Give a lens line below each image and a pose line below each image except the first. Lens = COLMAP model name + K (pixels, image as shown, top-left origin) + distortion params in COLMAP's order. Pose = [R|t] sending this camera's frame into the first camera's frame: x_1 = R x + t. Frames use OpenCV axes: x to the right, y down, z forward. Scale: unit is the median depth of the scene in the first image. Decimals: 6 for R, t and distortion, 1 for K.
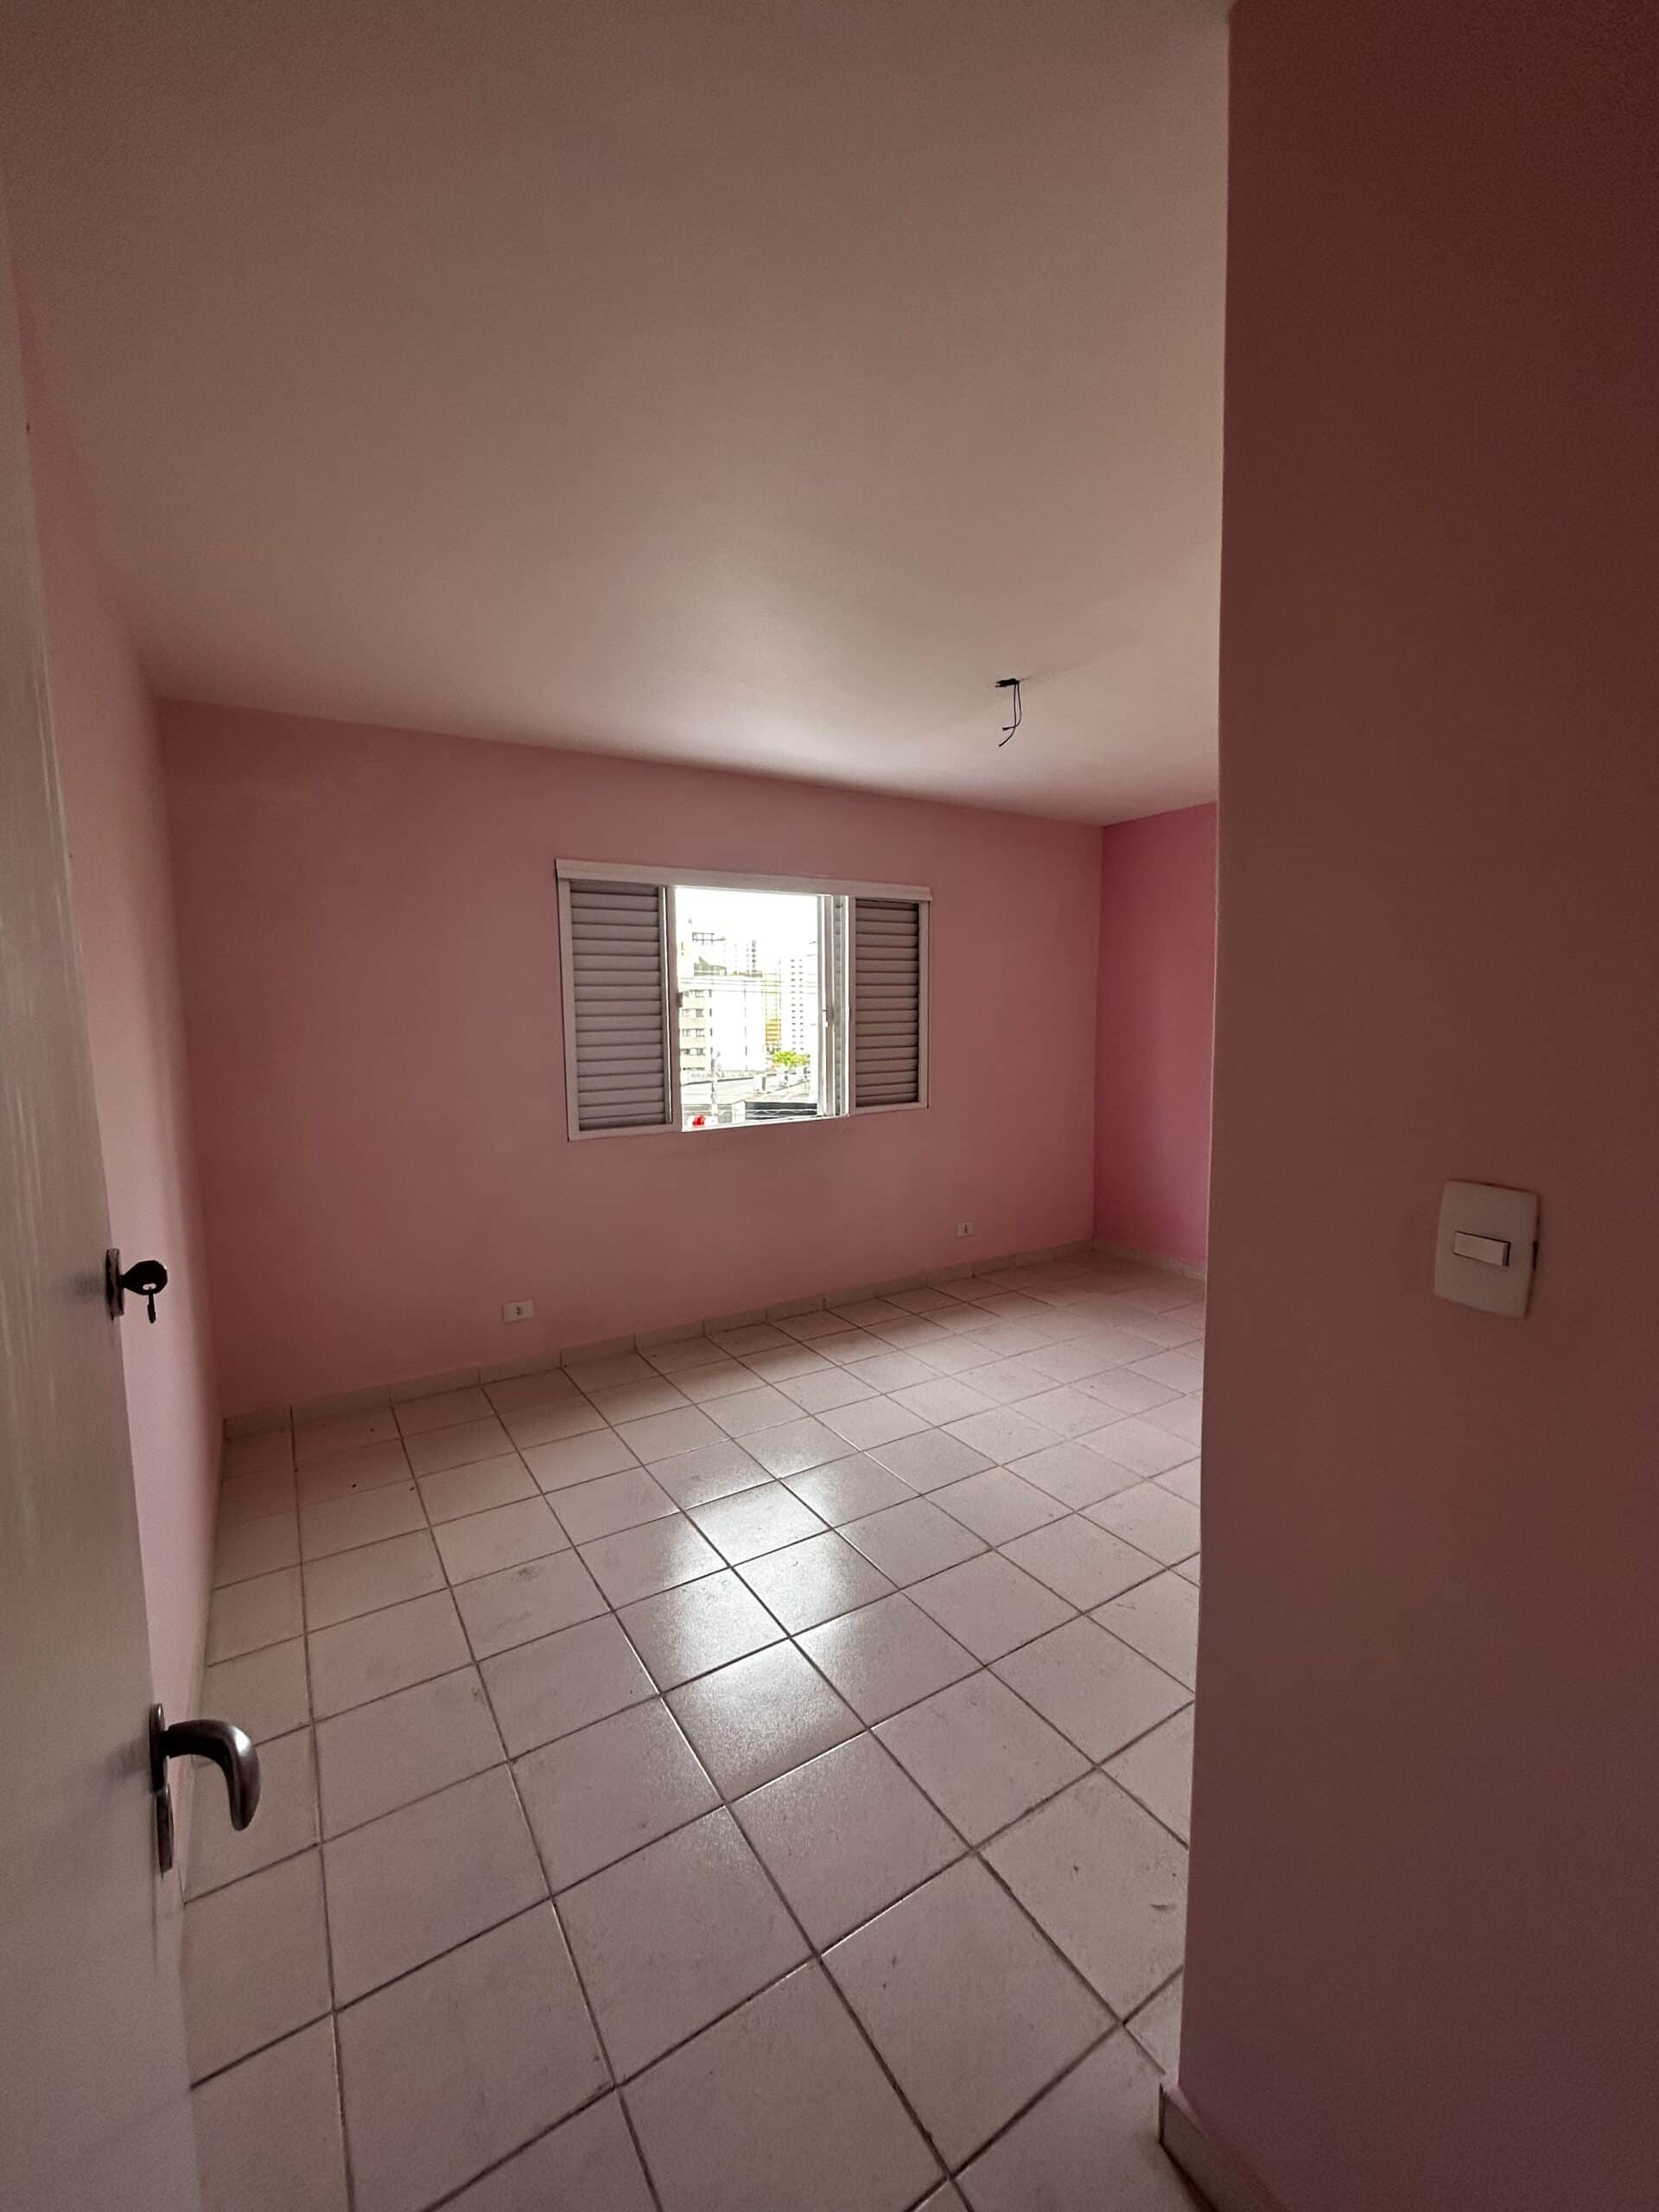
lens RADIAL K [[878.0, 0, 826.0], [0, 878.0, 1100.5], [0, 0, 1]] dist [-0.000340, -0.000055]
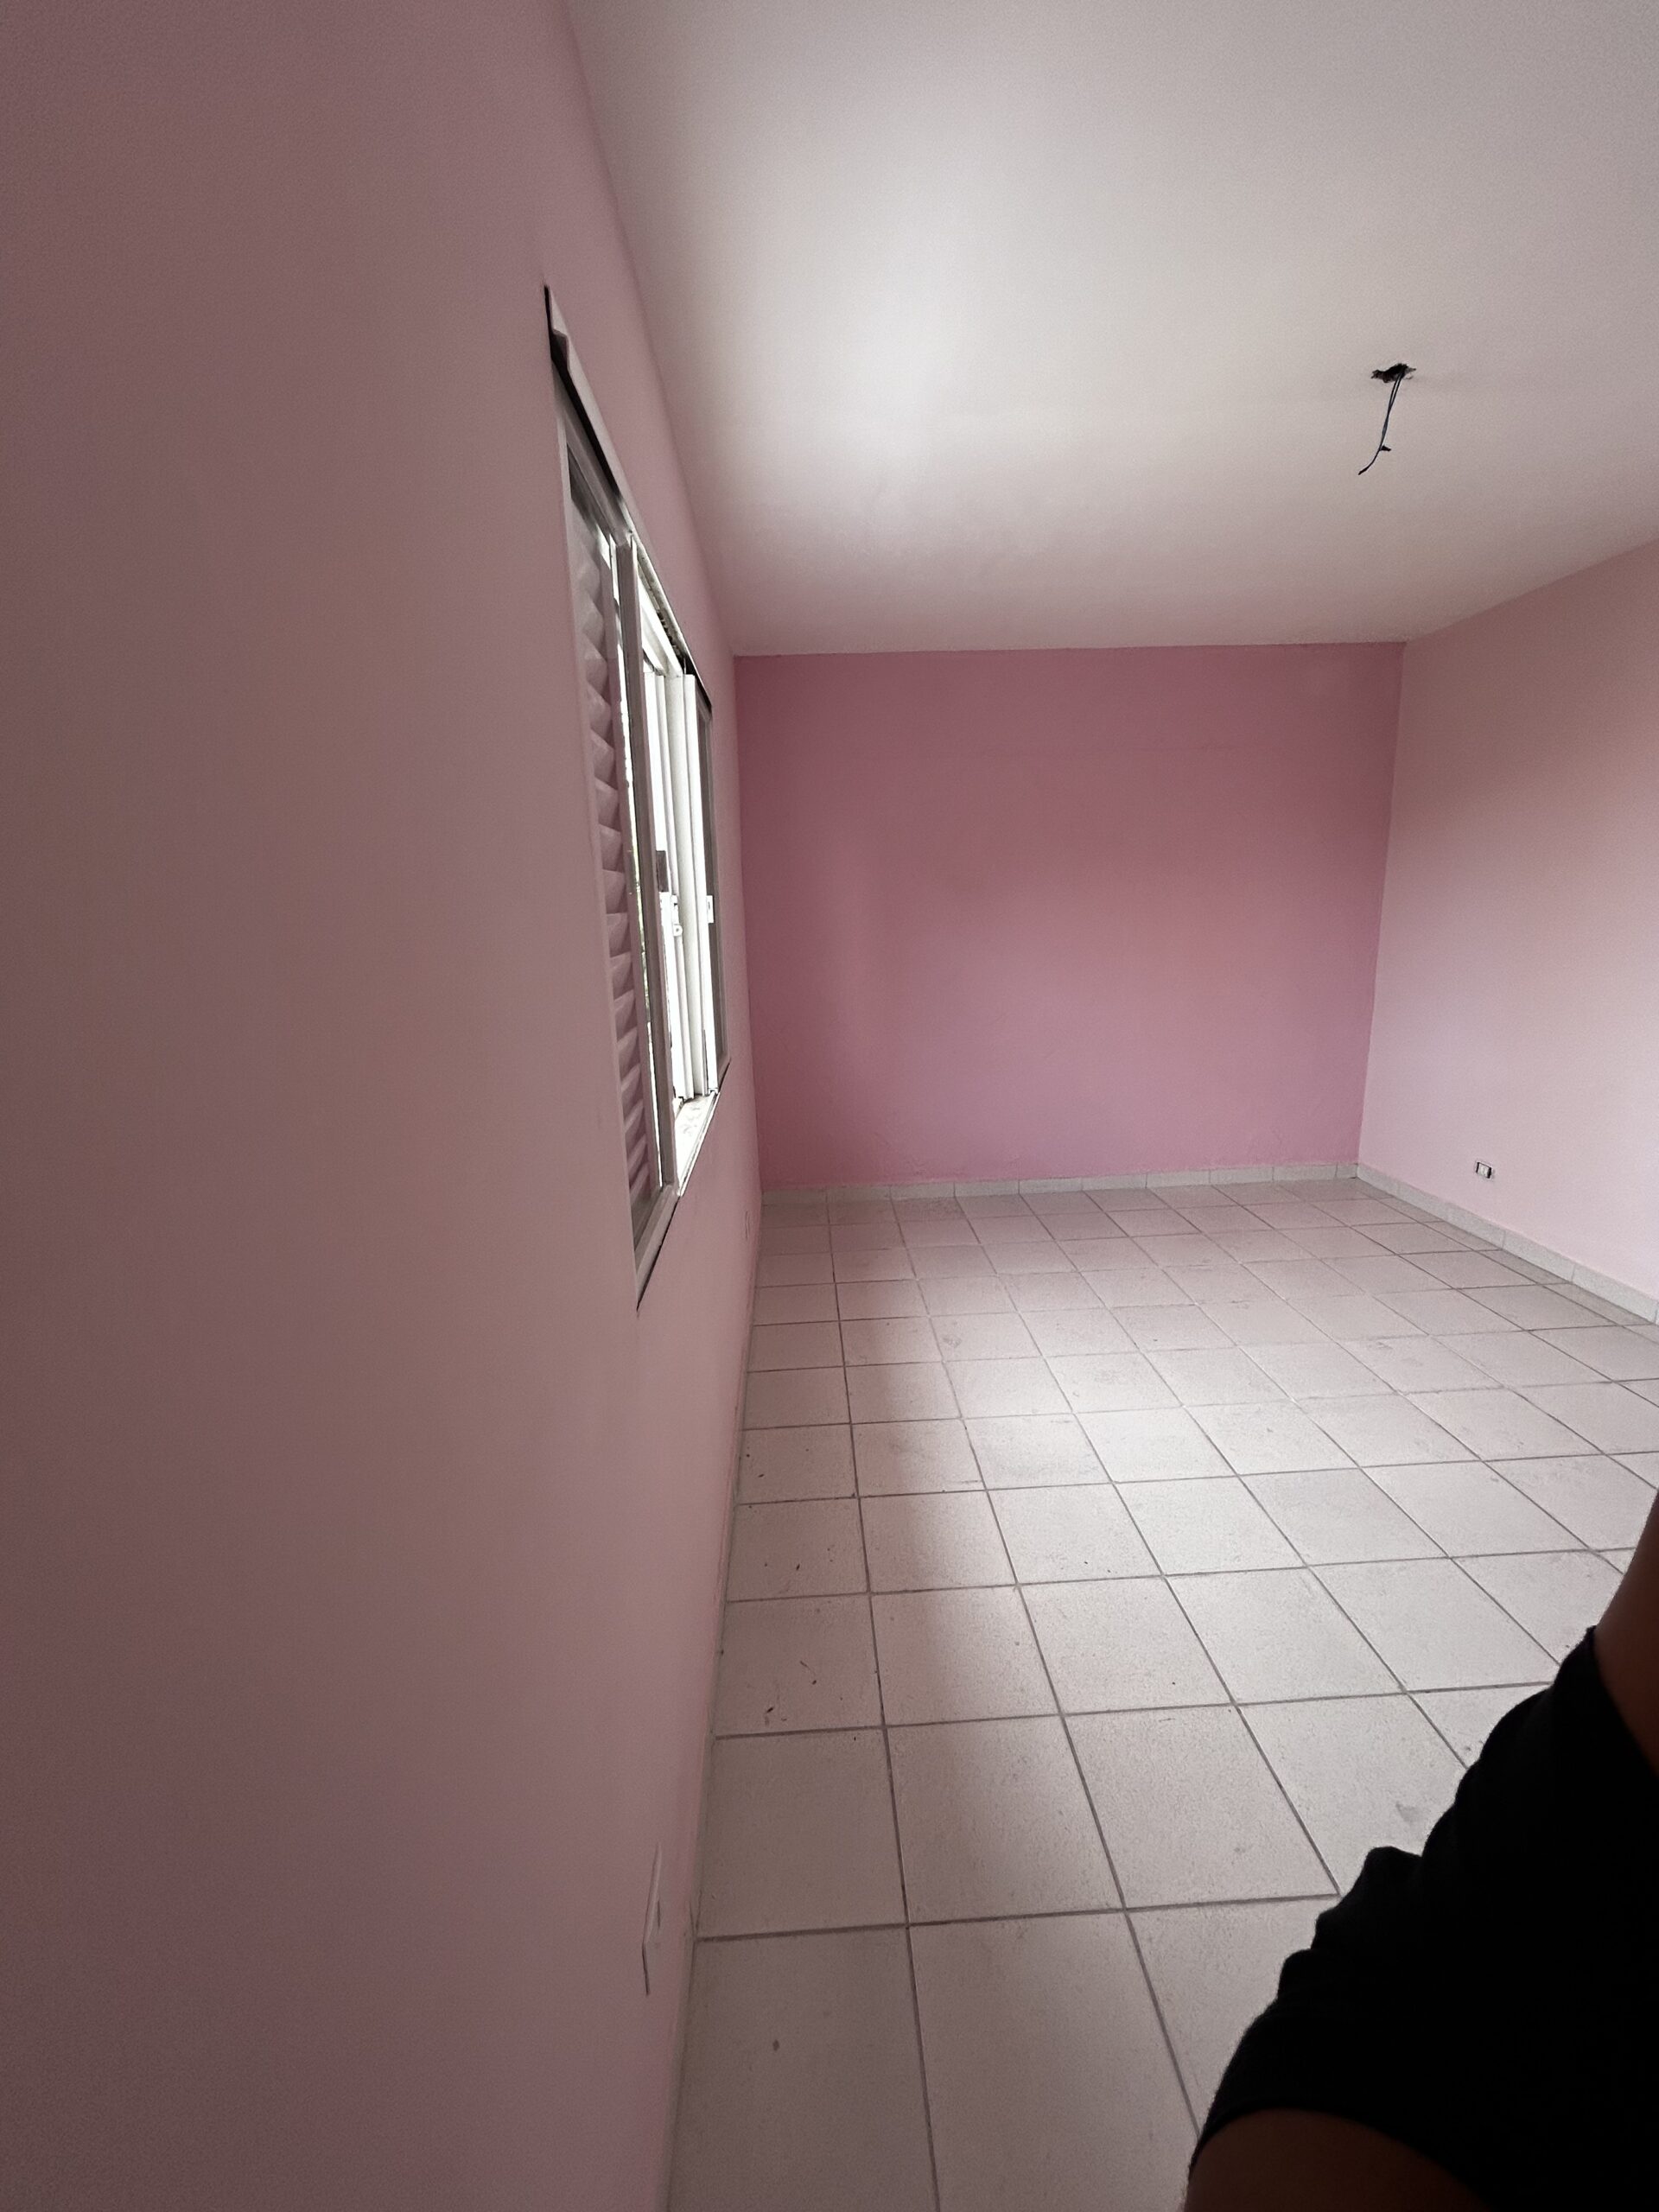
lens RADIAL K [[878.0, 0, 826.0], [0, 878.0, 1100.5], [0, 0, 1]] dist [-0.000340, -0.000055]
pose [[0.491866, -0.191652, 0.849316, -0.485212], [0.111759, 0.981301, 0.156712, -0.066943], [-0.863468, 0.017838, 0.504087, 0.754645]]
